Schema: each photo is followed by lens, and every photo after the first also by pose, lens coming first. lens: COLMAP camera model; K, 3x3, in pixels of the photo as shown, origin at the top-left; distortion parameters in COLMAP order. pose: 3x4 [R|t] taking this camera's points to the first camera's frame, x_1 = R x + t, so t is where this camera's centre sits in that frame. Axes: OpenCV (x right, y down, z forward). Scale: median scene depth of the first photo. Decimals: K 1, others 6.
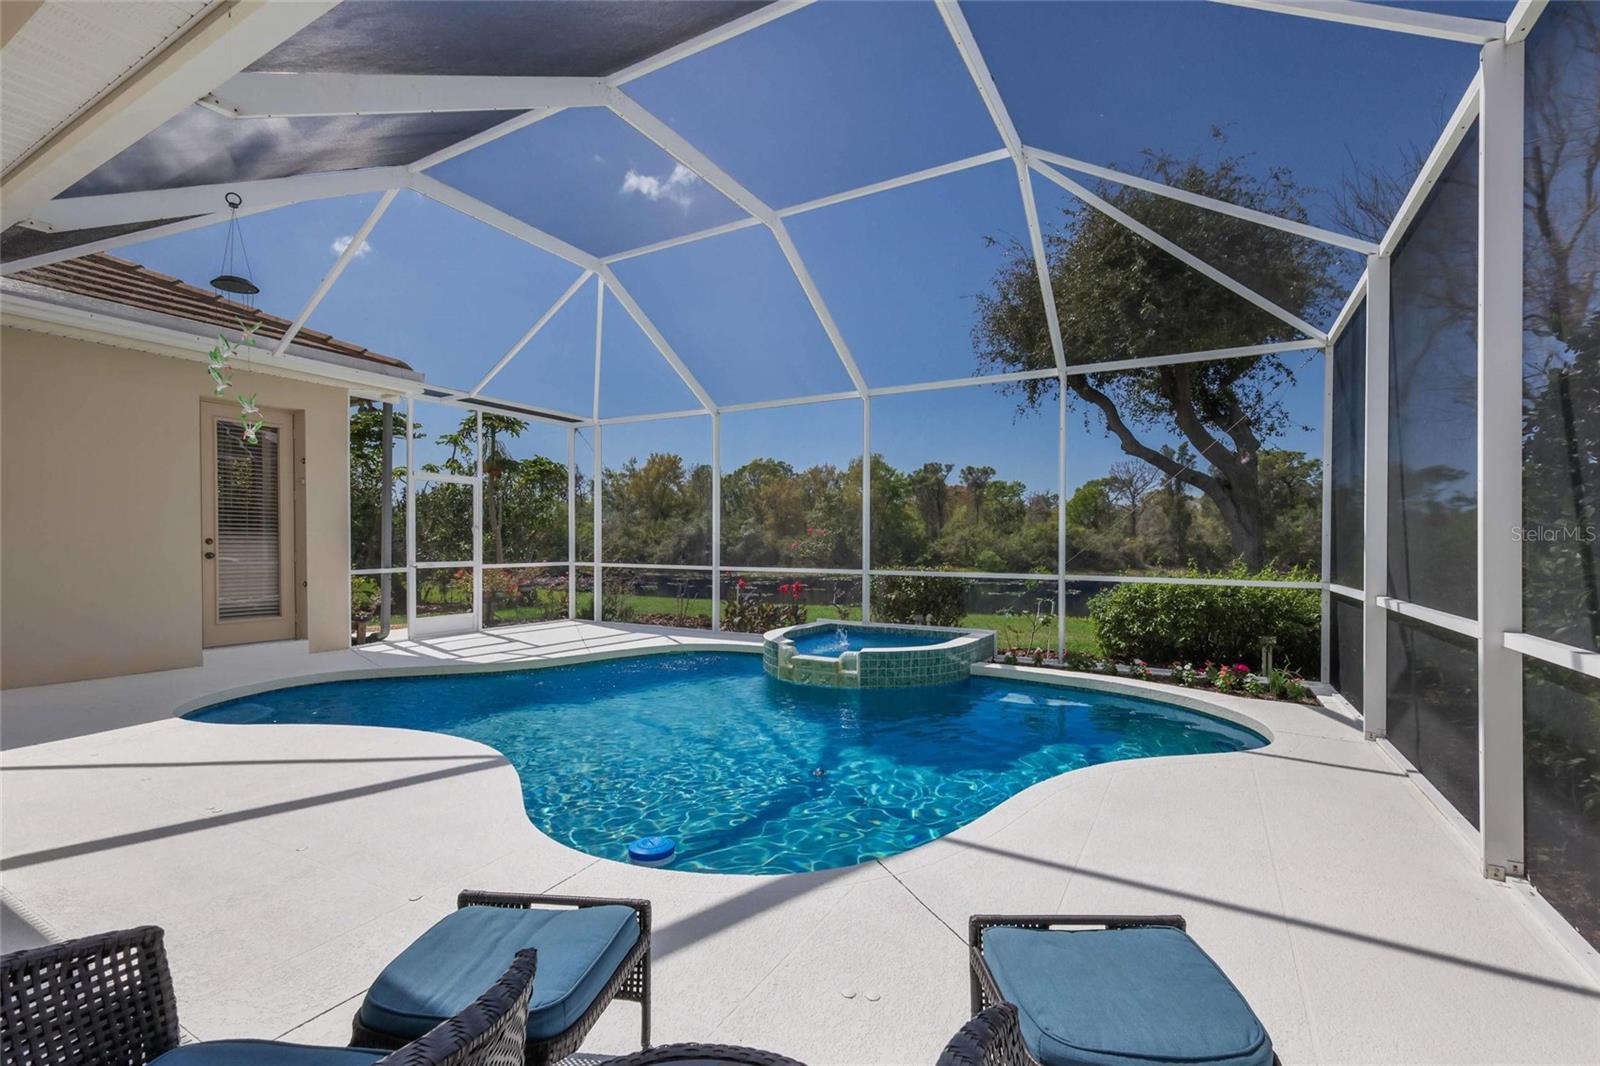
lens RADIAL K [[710.4, 0, 789.5], [0, 710.4, 547.4], [0, 0, 1]] dist [-0.003760, -0.000236]
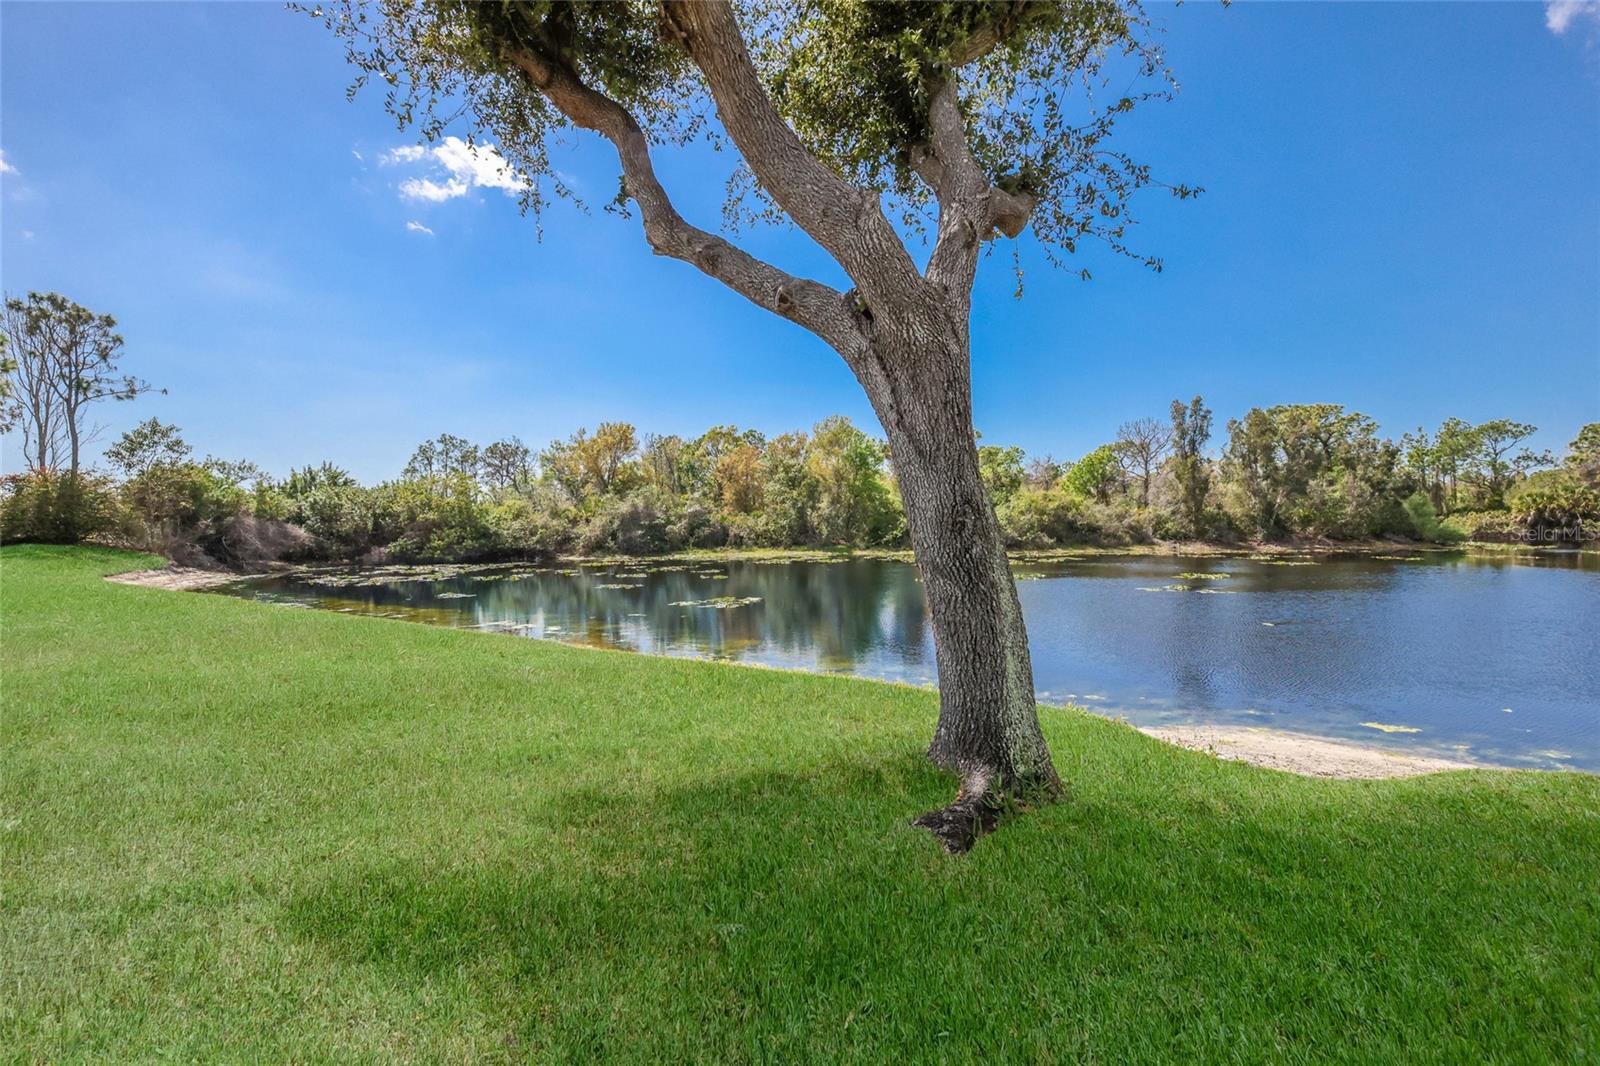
lens RADIAL K [[710.4, 0, 811.9], [0, 710.4, 522.3], [0, 0, 1]] dist [-0.003760, -0.000236]
pose [[0.999467, -0.015400, -0.028799, 0.108176], [0.015284, 0.999874, -0.004233, 0.001121], [0.028861, 0.003790, 0.999576, 0.124464]]
